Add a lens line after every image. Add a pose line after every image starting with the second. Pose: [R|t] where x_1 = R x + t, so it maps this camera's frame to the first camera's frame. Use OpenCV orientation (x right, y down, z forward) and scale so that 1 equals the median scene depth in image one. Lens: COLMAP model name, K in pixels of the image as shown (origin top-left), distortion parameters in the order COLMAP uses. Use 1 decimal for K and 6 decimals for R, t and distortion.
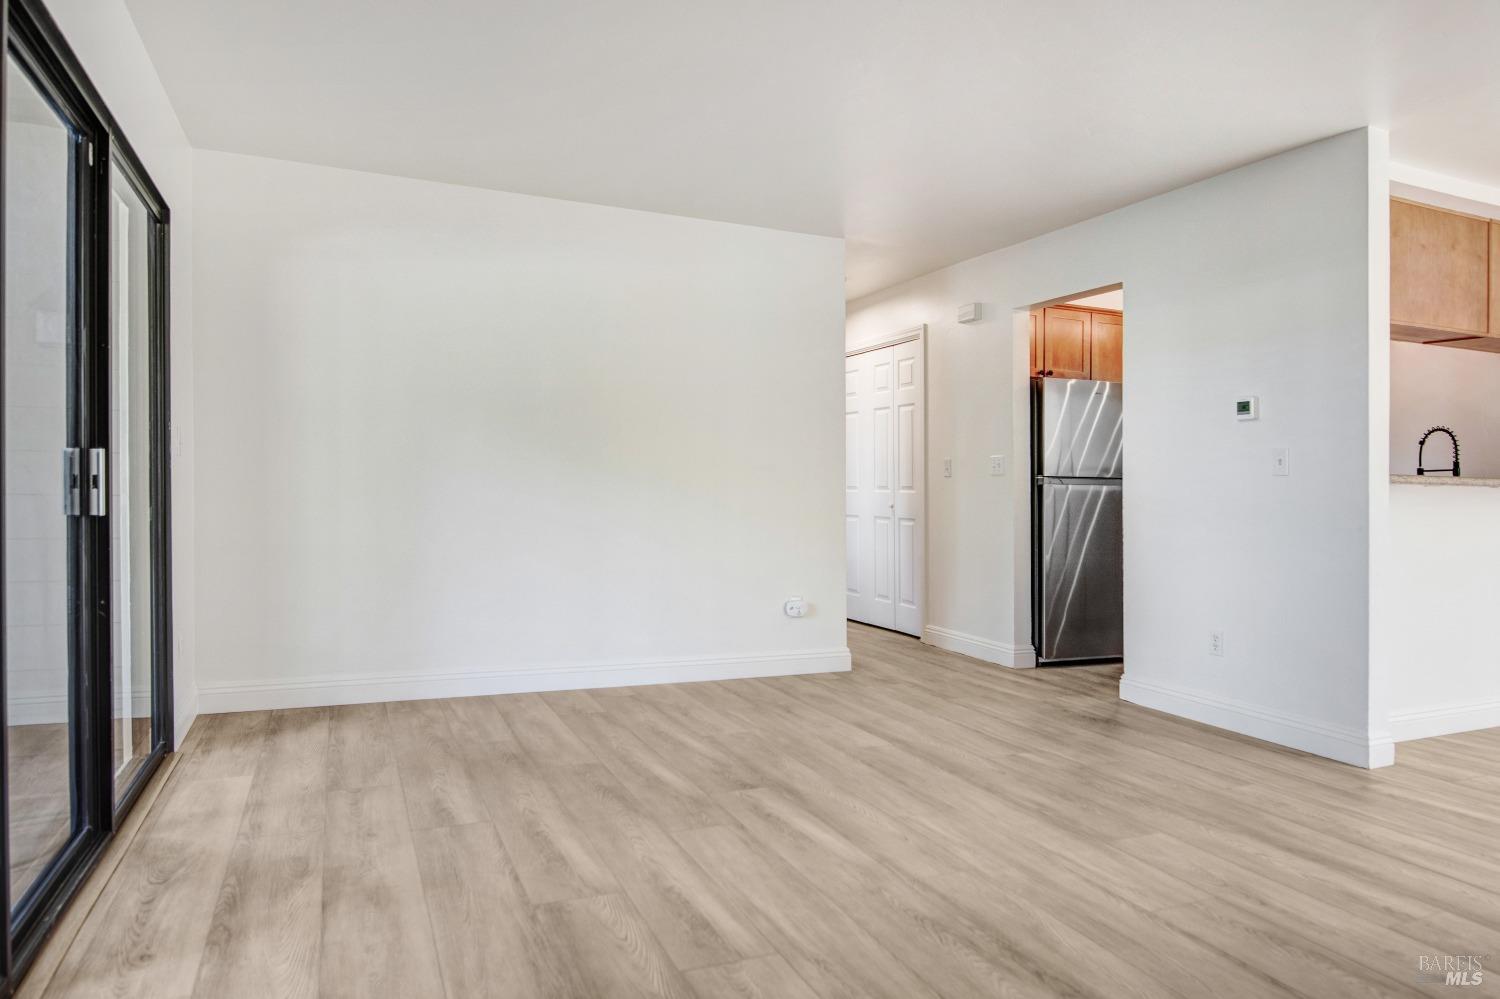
lens RADIAL K [[943.3, 0, 767.1], [0, 943.3, 496.6], [0, 0, 1]] dist [-0.005286, -0.004786]
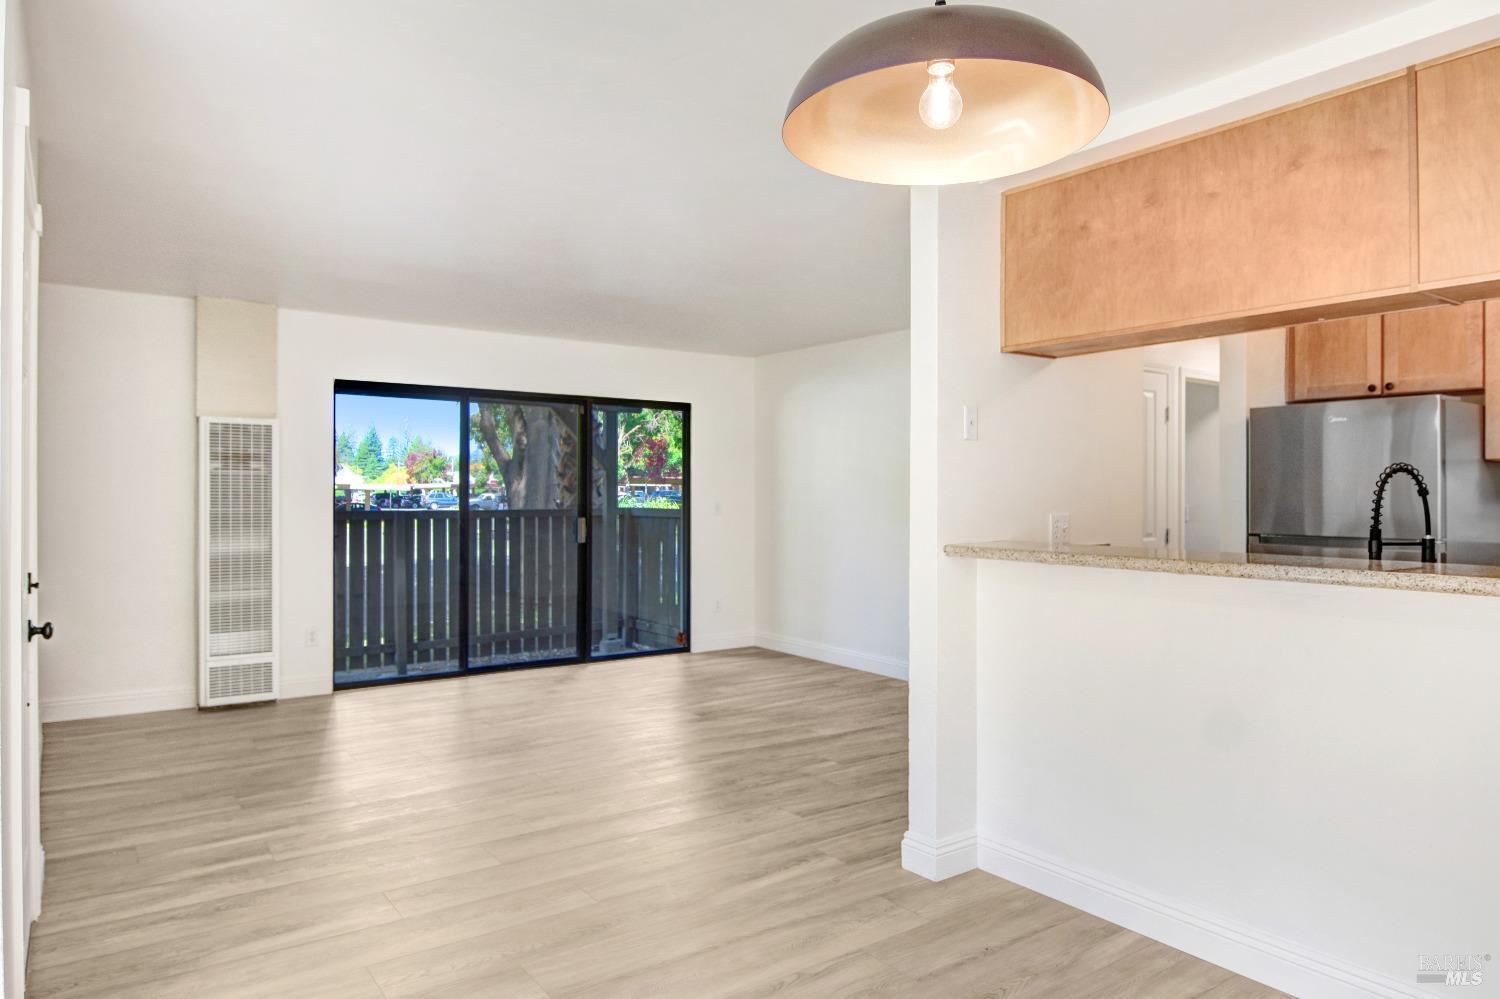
lens RADIAL K [[962.9, 0, 791.3], [0, 962.9, 499.2], [0, 0, 1]] dist [-0.001913, -0.001826]
pose [[0.223555, -0.010682, -0.974633, 1.563203], [-0.009427, 0.999869, -0.013121, -0.056579], [0.974646, 0.012121, 0.223425, 0.693129]]
